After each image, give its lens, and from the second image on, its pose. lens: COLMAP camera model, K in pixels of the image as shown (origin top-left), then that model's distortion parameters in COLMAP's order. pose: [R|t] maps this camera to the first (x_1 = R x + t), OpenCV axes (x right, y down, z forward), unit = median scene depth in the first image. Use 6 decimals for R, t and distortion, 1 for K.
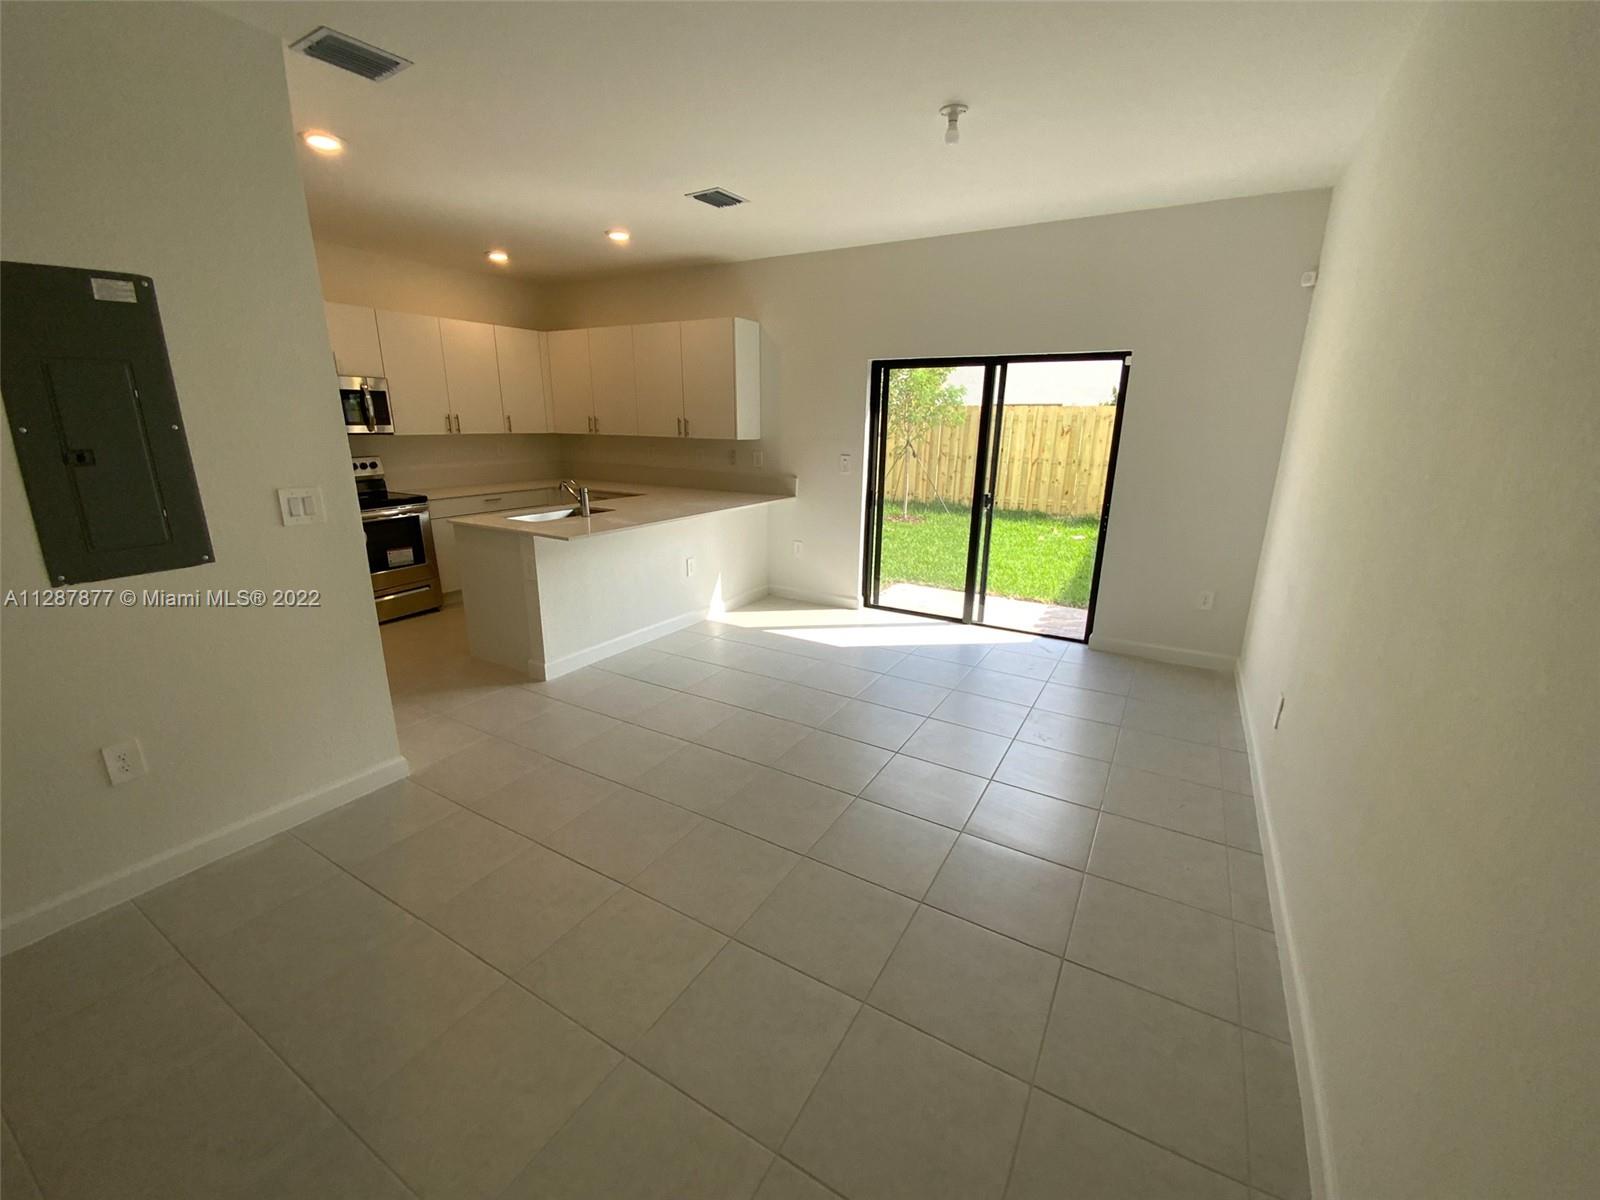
lens RADIAL K [[643.0, 0, 800.0], [0, 643.0, 600.0], [0, 0, 1]] dist [0.029280, -0.023756]
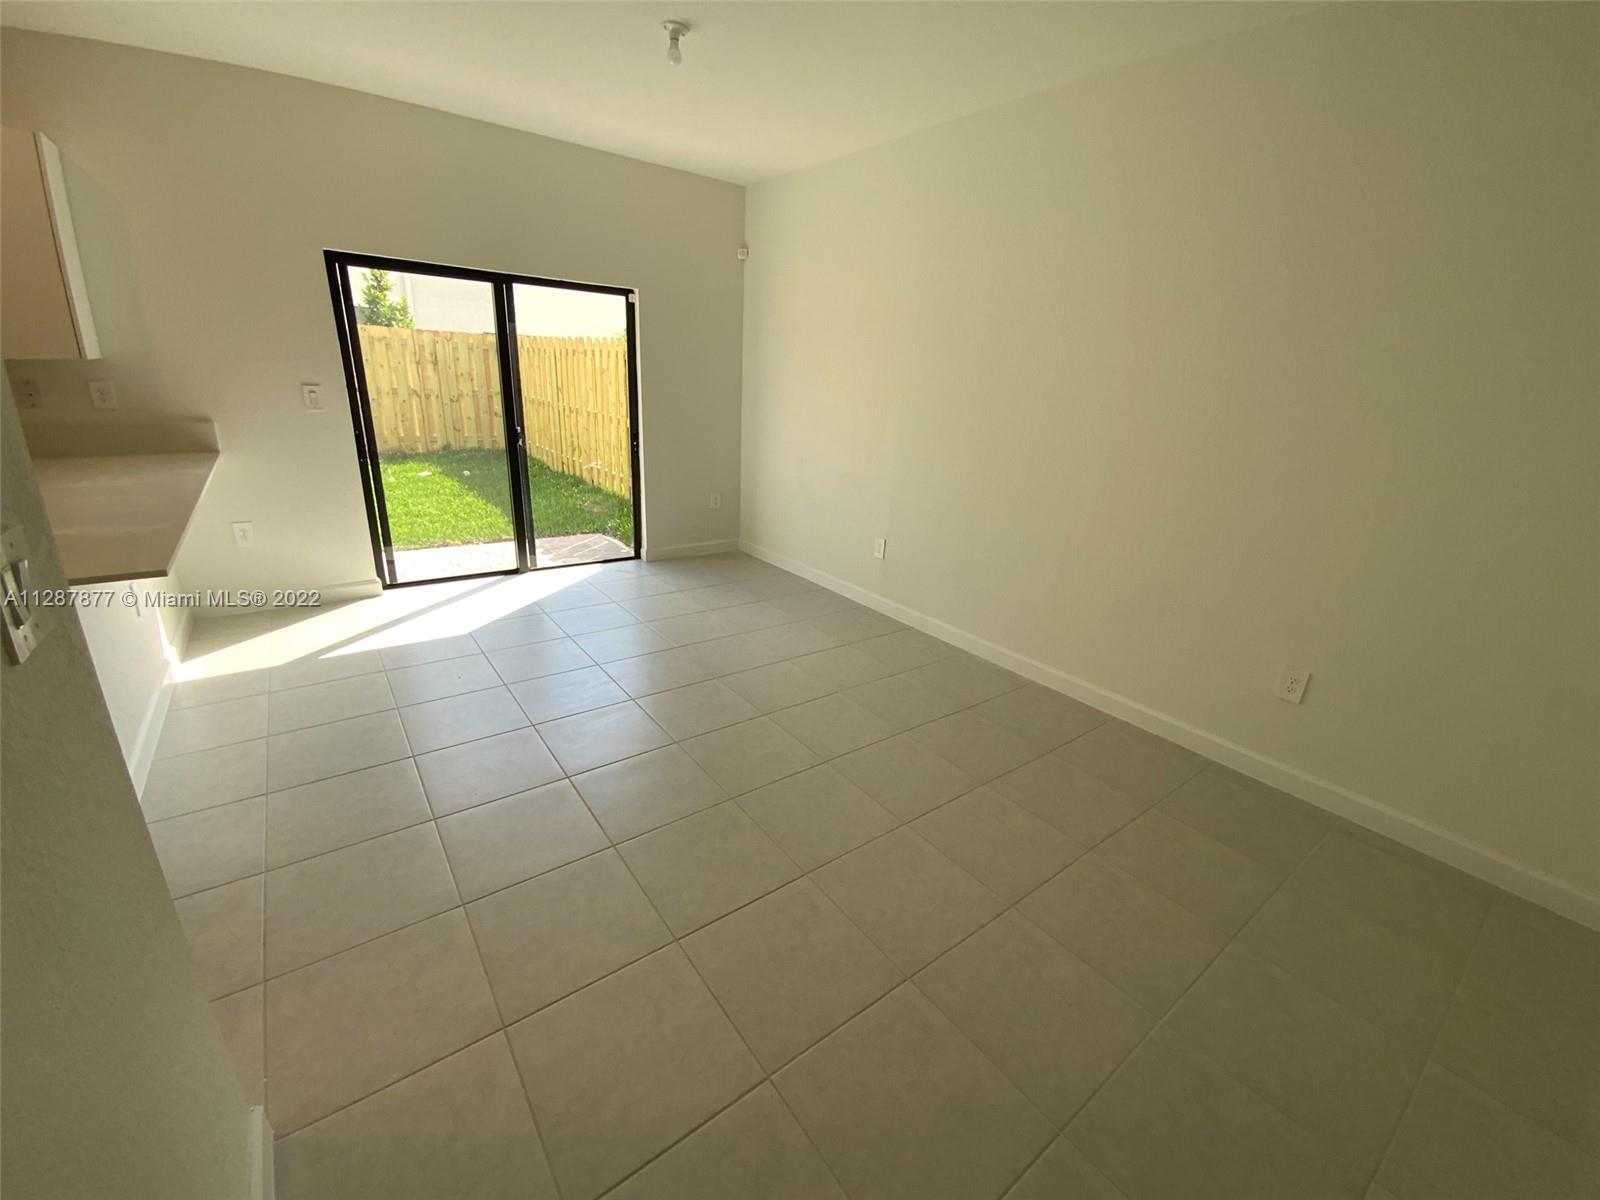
lens RADIAL K [[653.3, 0, 793.6], [0, 653.3, 600.1], [0, 0, 1]] dist [0.001557, -0.010528]
pose [[0.390407, -0.291214, 0.873371, -0.410044], [0.198588, 0.952959, 0.228980, -0.061754], [-0.898969, 0.084045, 0.429873, 0.250114]]
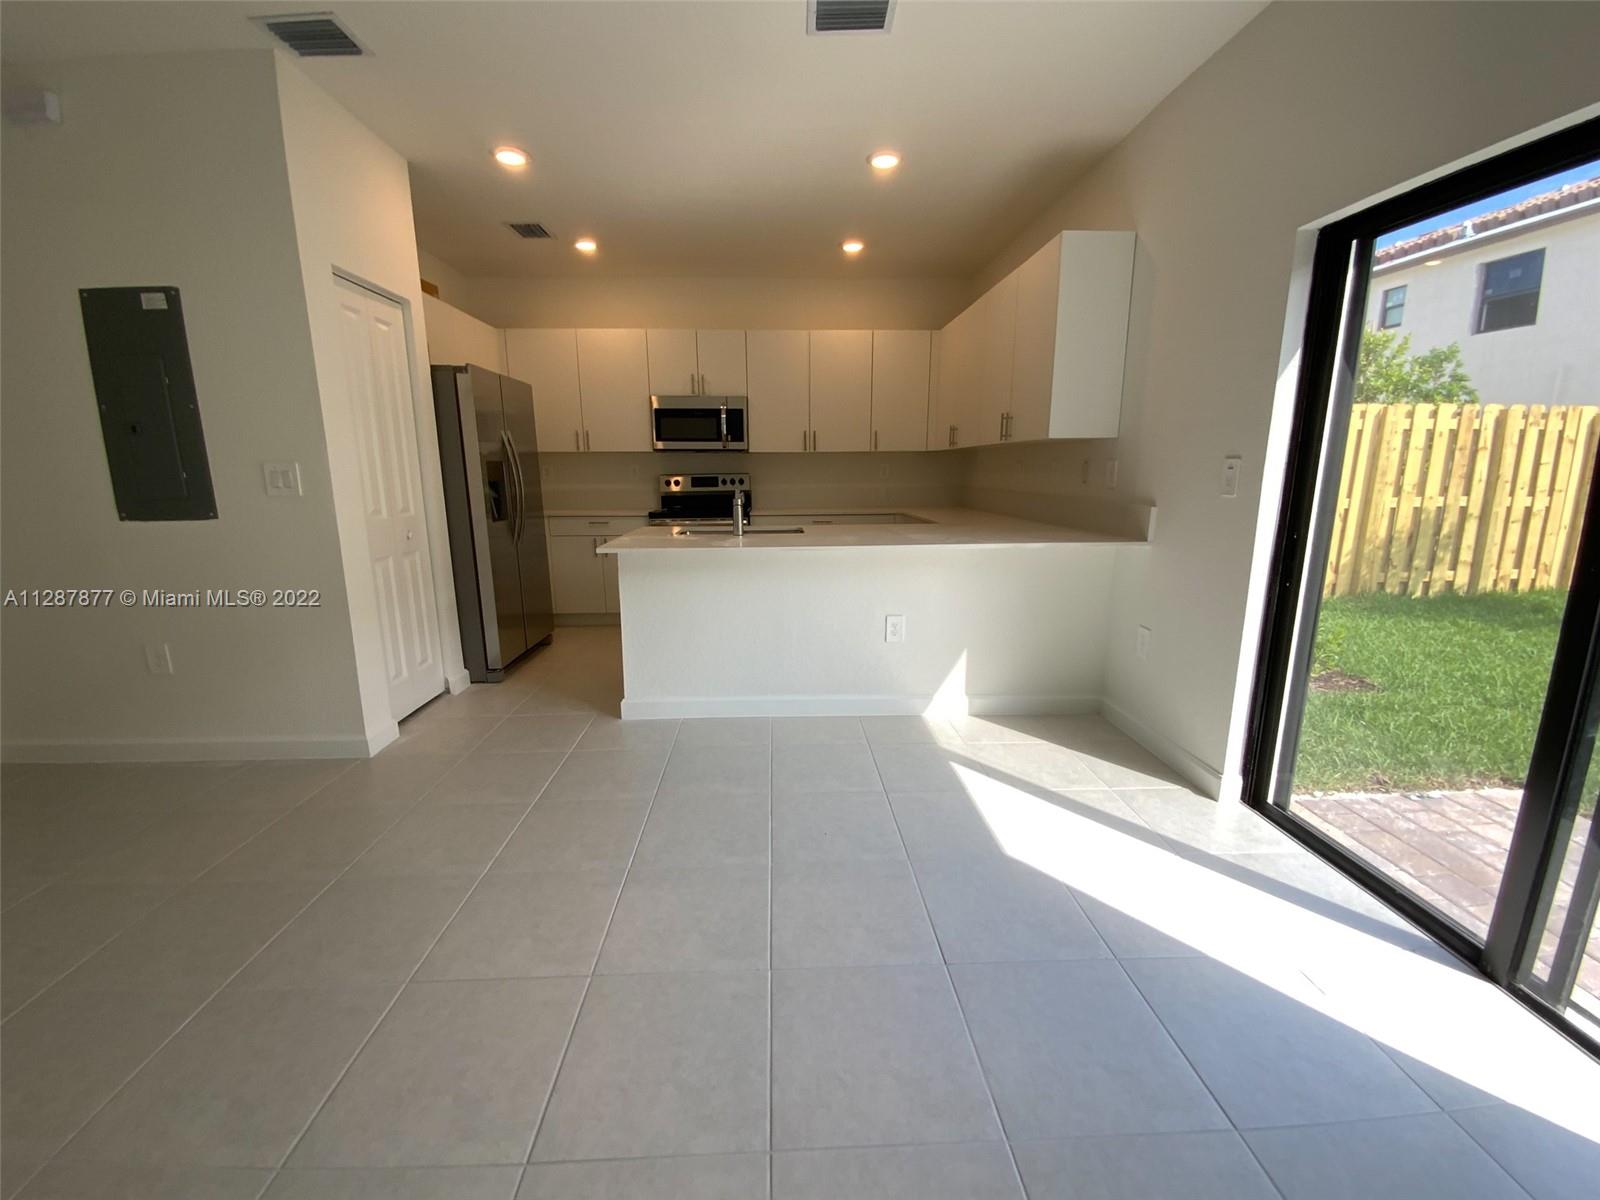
lens RADIAL K [[643.0, 0, 800.0], [0, 643.0, 600.0], [0, 0, 1]] dist [0.029280, -0.023756]
pose [[0.543128, 0.153700, -0.825463, 0.298180], [-0.215193, 0.975748, 0.040093, -0.081574], [0.811606, 0.155858, 0.563031, 0.517770]]
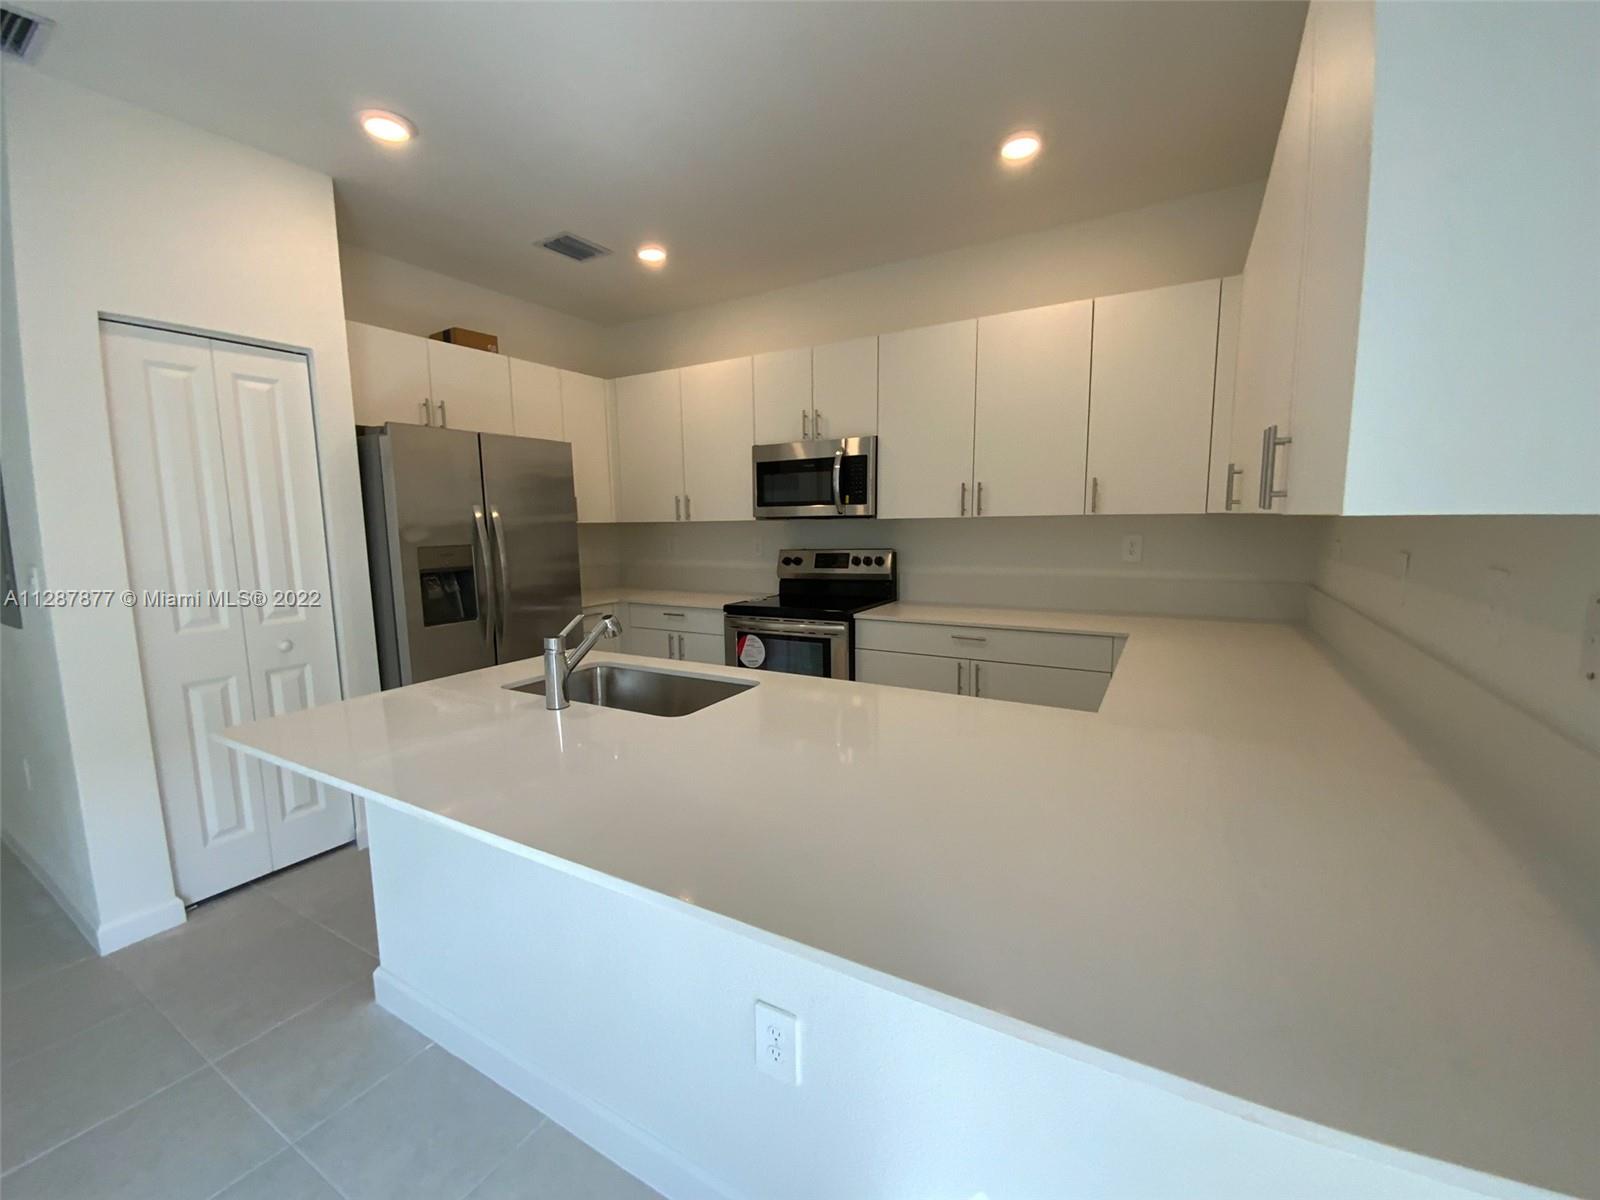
lens RADIAL K [[643.0, 0, 800.0], [0, 643.0, 600.0], [0, 0, 1]] dist [0.029280, -0.023756]
pose [[0.007138, 0.112540, -0.993622, 0.043624], [-0.253857, 0.961299, 0.107055, -0.221403], [0.967215, 0.251474, 0.035430, 0.907739]]
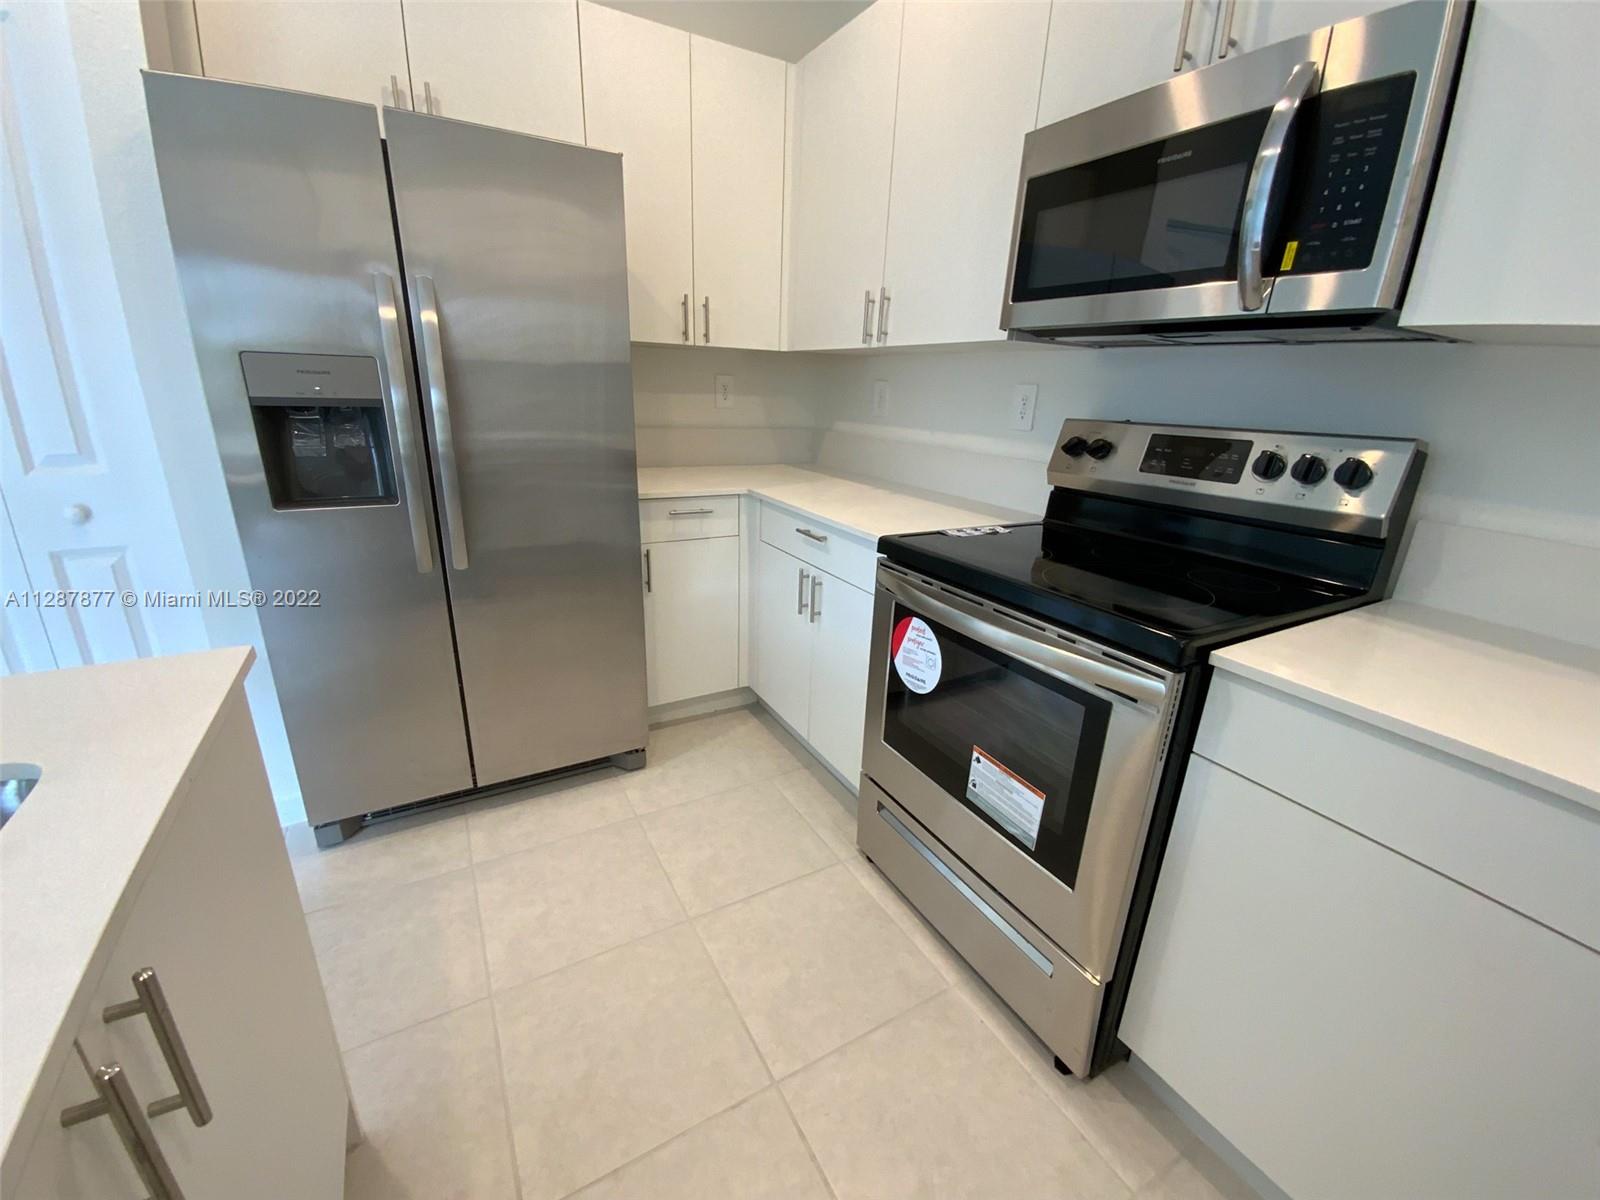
lens RADIAL K [[653.3, 0, 793.6], [0, 653.3, 600.1], [0, 0, 1]] dist [0.001557, -0.010528]
pose [[-0.501858, 0.245770, -0.829298, -0.356872], [-0.271932, 0.865333, 0.421012, -0.213486], [0.821092, 0.436801, -0.367442, 0.946745]]
